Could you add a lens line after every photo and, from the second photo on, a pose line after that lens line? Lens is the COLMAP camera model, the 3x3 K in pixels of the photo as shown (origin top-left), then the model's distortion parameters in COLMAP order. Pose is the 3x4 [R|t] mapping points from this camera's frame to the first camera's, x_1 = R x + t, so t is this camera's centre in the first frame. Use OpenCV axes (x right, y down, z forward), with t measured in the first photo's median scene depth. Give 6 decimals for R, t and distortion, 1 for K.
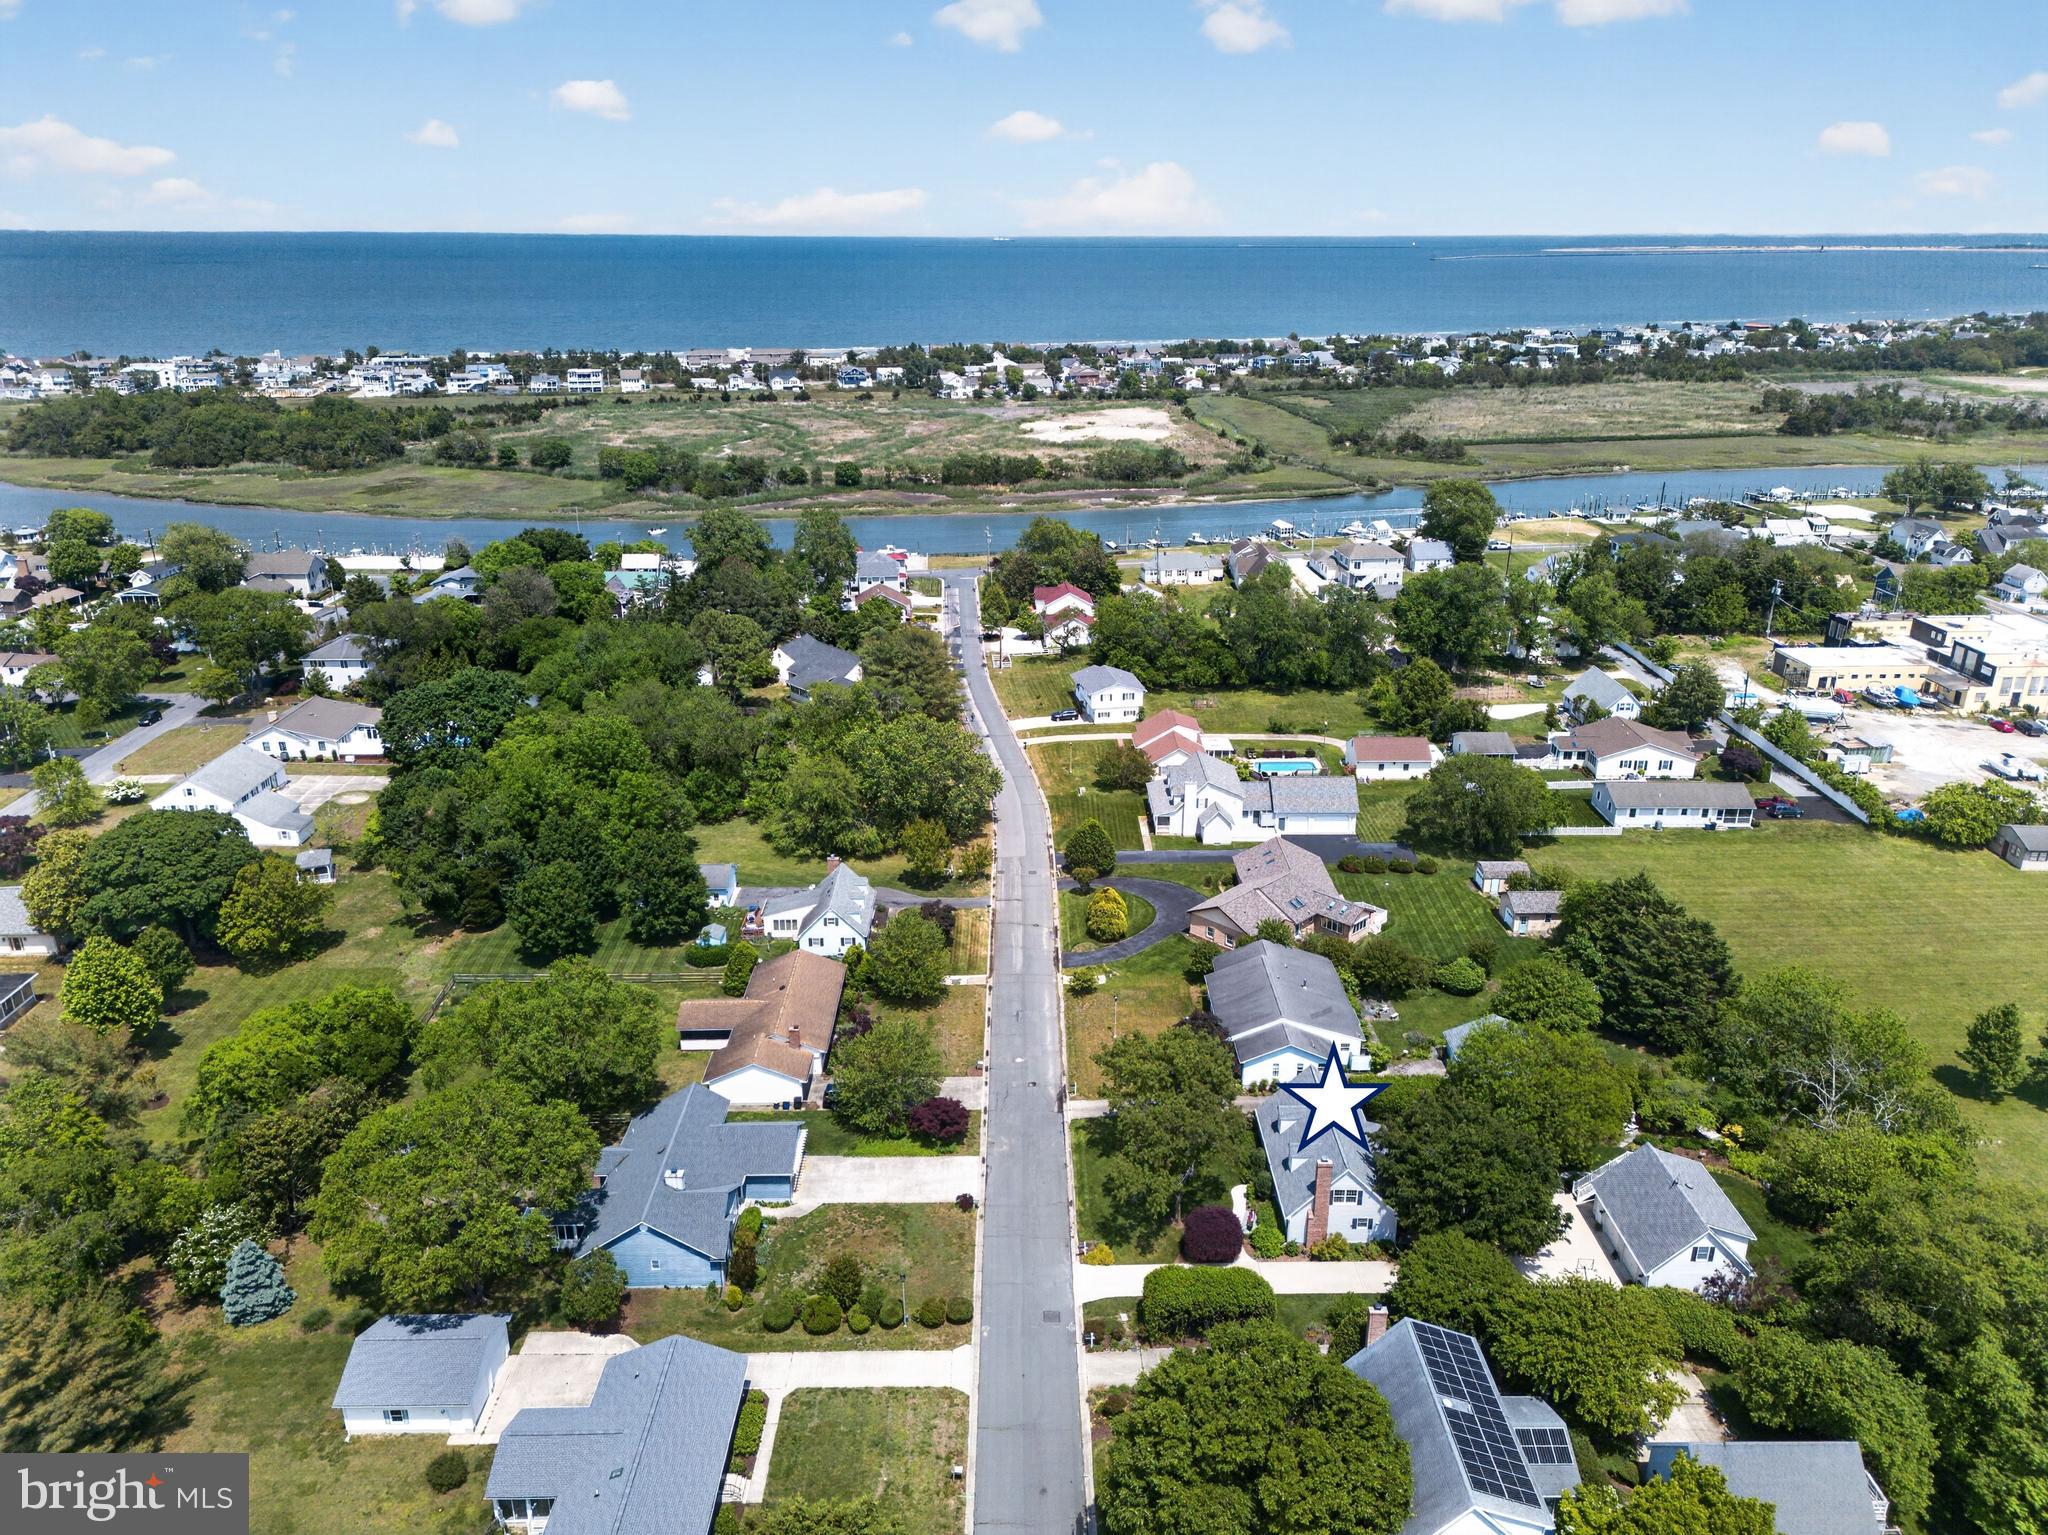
lens RADIAL K [[1364.5, 0, 1024.0], [0, 1364.5, 767.5], [0, 0, 1]] dist [0.009465, -0.000219]
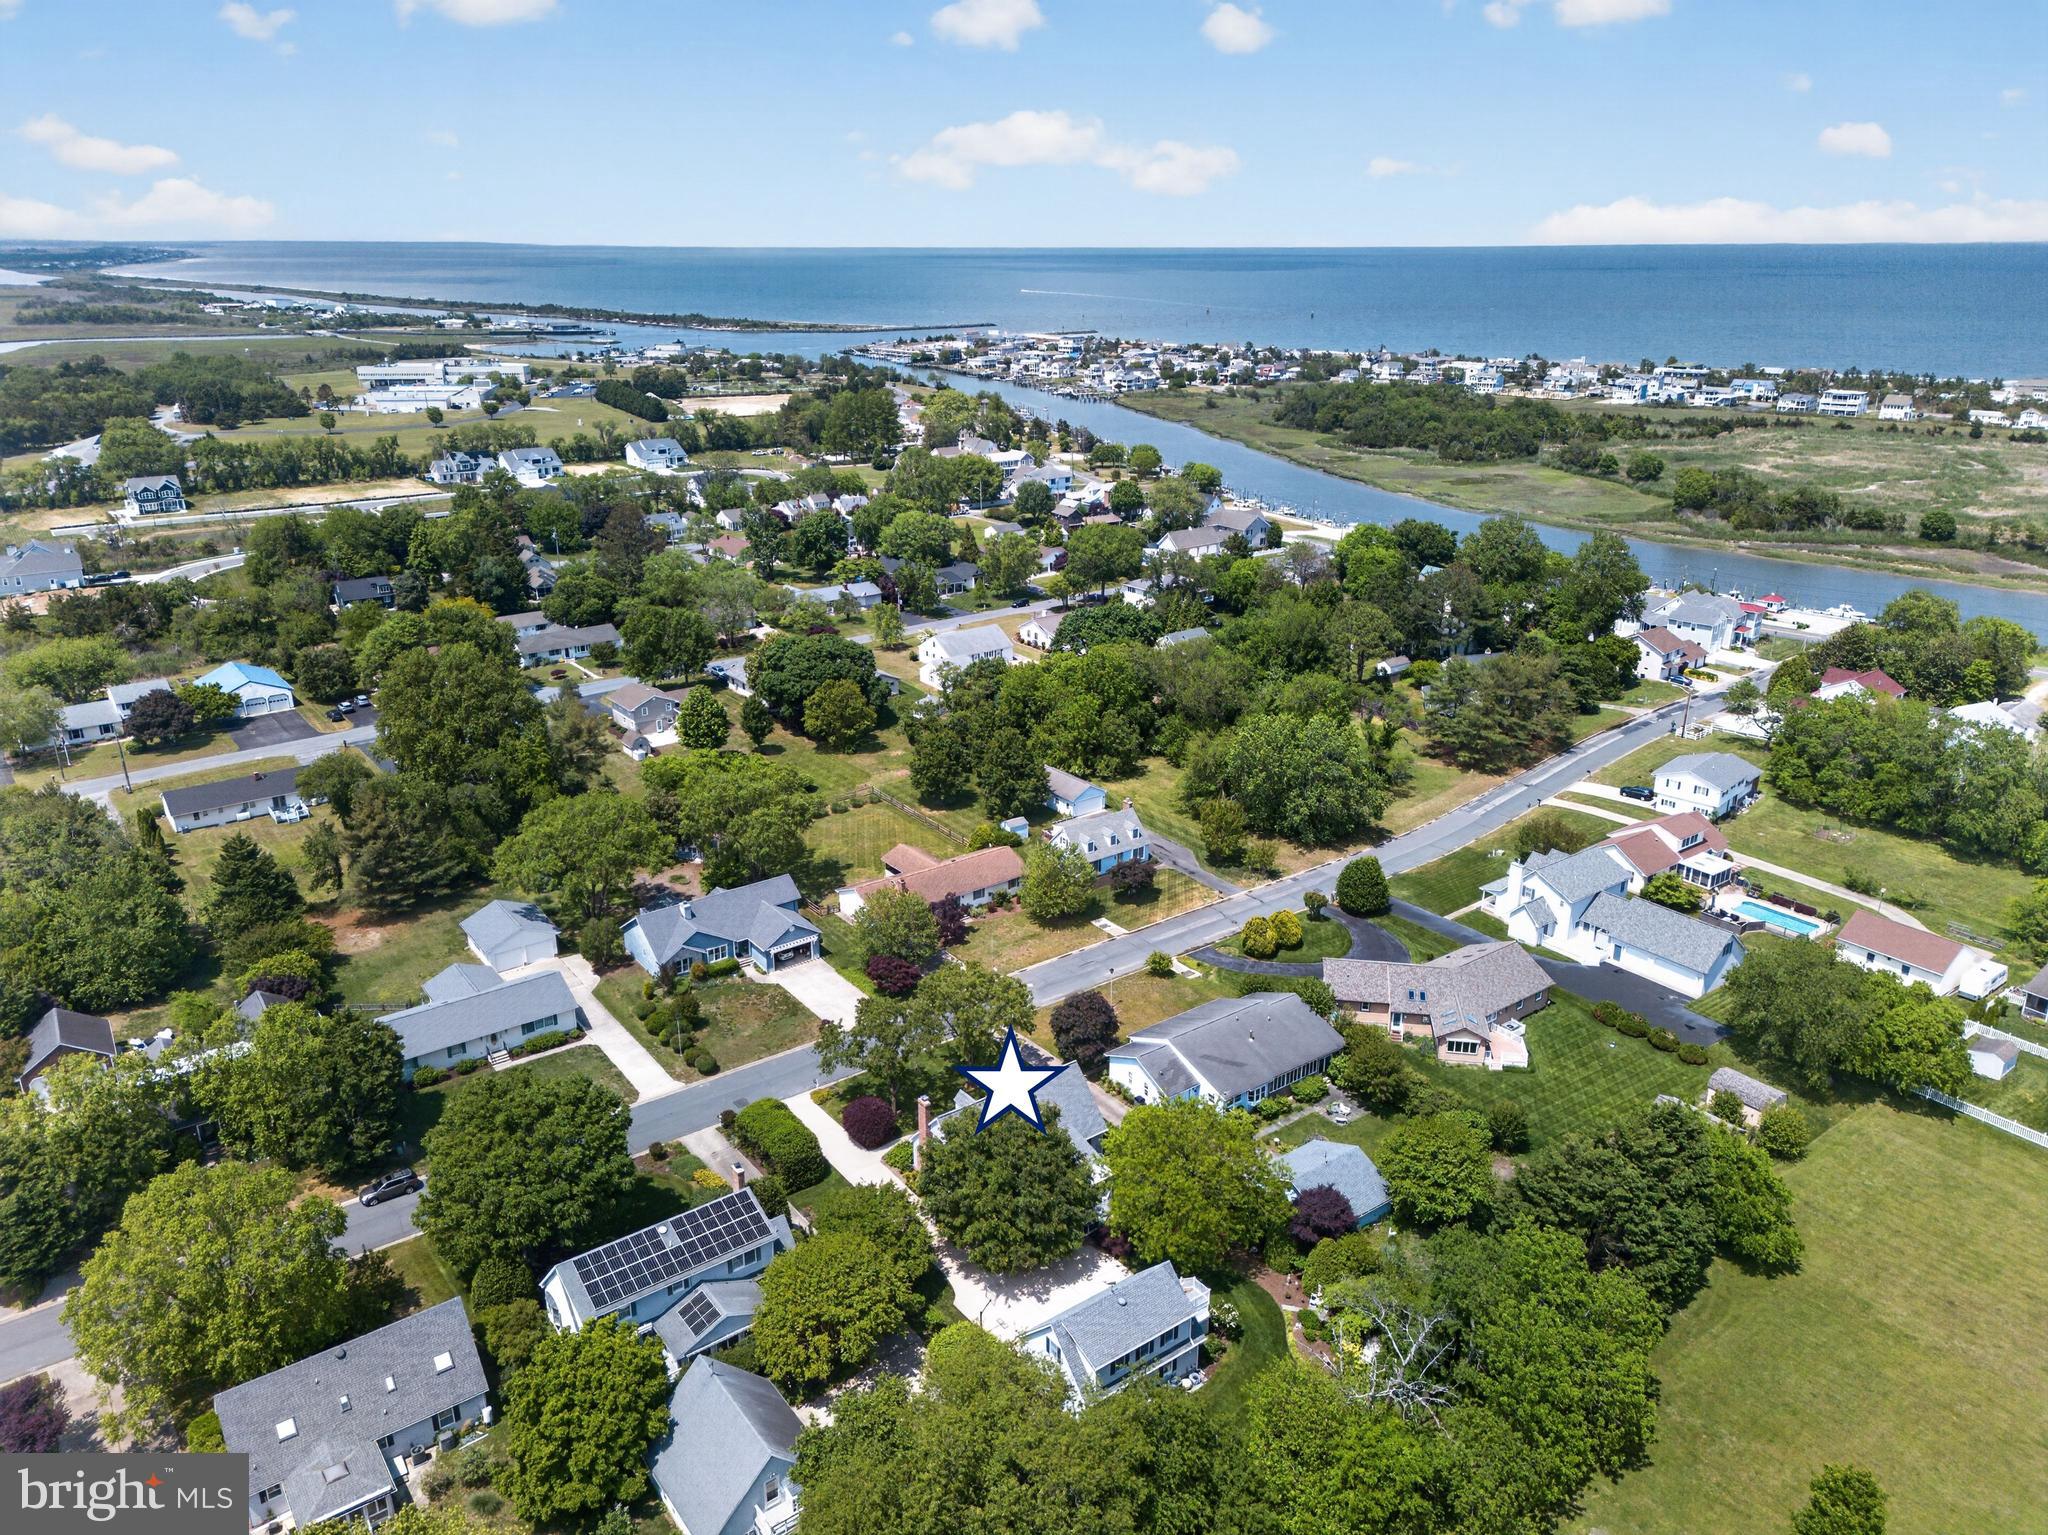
lens RADIAL K [[1364.5, 0, 1024.0], [0, 1364.5, 767.5], [0, 0, 1]] dist [0.009465, -0.000219]
pose [[0.592378, 0.276036, -0.756896, 0.328323], [-0.282396, 0.951012, 0.125814, -0.038526], [0.754547, 0.139215, 0.641310, 0.111839]]
